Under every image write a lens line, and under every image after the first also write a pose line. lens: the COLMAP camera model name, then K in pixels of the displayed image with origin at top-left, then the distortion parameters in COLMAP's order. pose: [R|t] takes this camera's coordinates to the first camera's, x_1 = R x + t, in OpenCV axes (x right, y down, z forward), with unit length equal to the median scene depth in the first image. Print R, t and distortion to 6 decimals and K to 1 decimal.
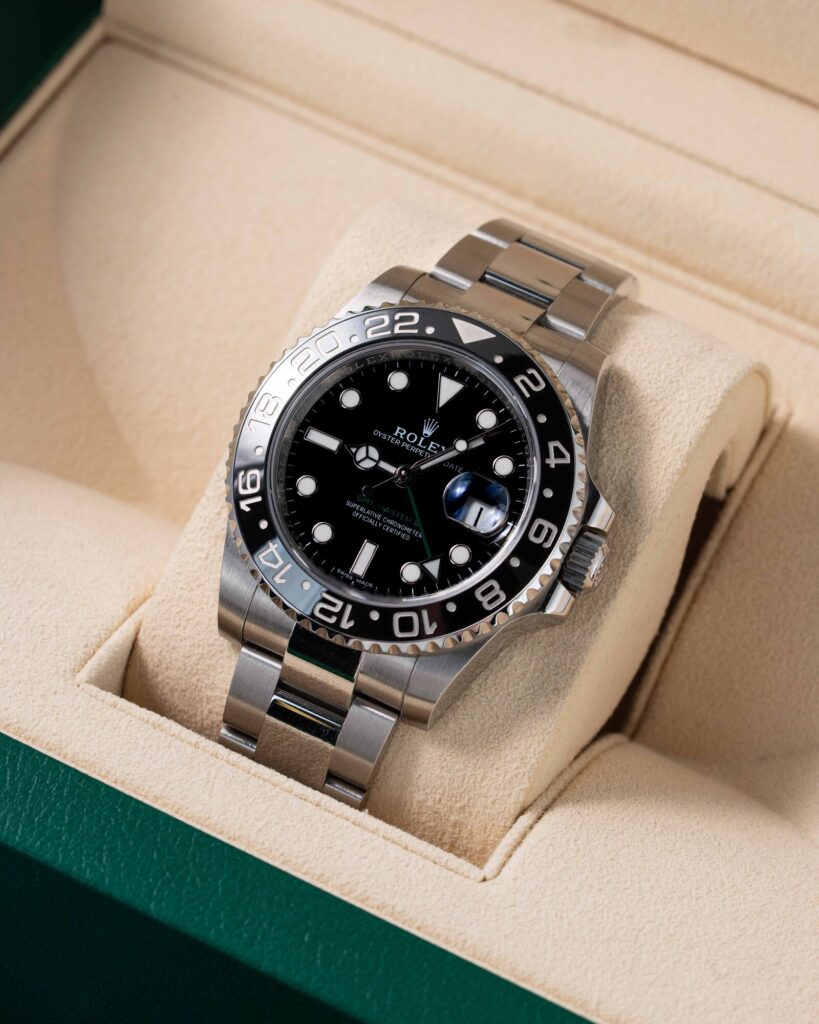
lens RADIAL K [[5183.8, 0, 408.0], [0, 5183.8, 511.3], [0, 0, 1]] dist [-0.087608, 0.000000]
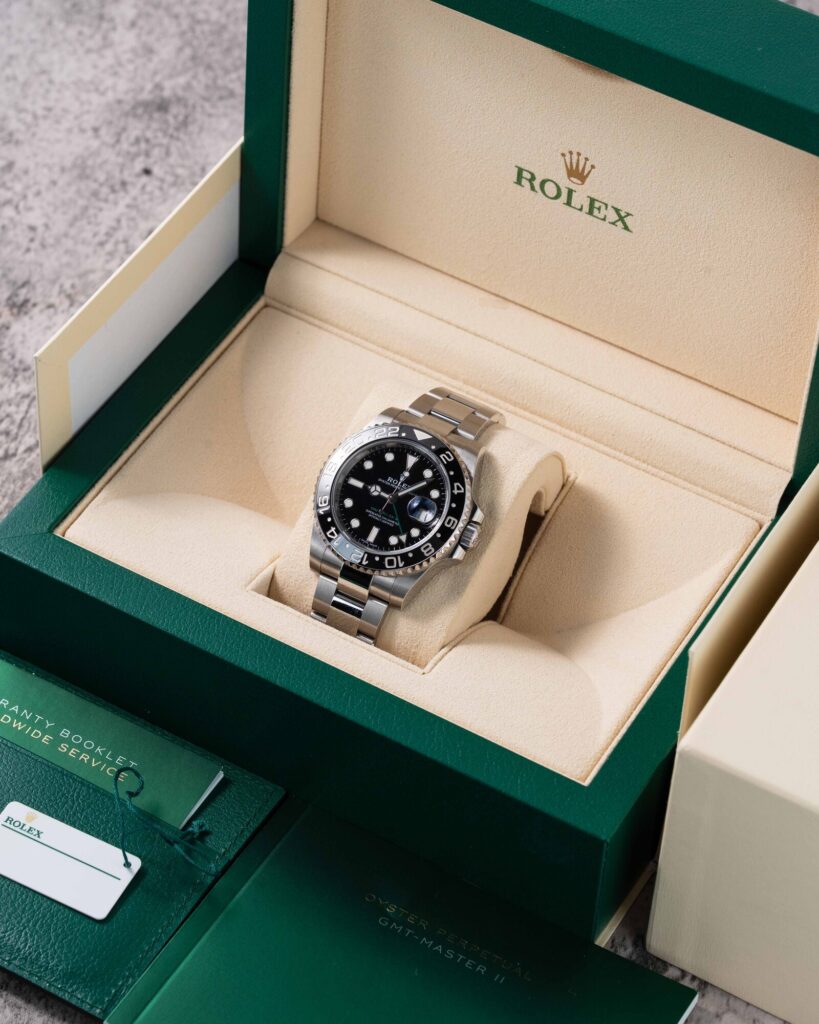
lens RADIAL K [[5183.8, 0, 410.4], [0, 5183.8, 512.3], [0, 0, 1]] dist [-0.087608, 0.000000]
pose [[0.998968, 0.003156, -0.045311, 0.107797], [-0.005411, 0.998748, -0.049739, 0.109437], [0.045097, 0.049933, 0.997734, -1.232353]]
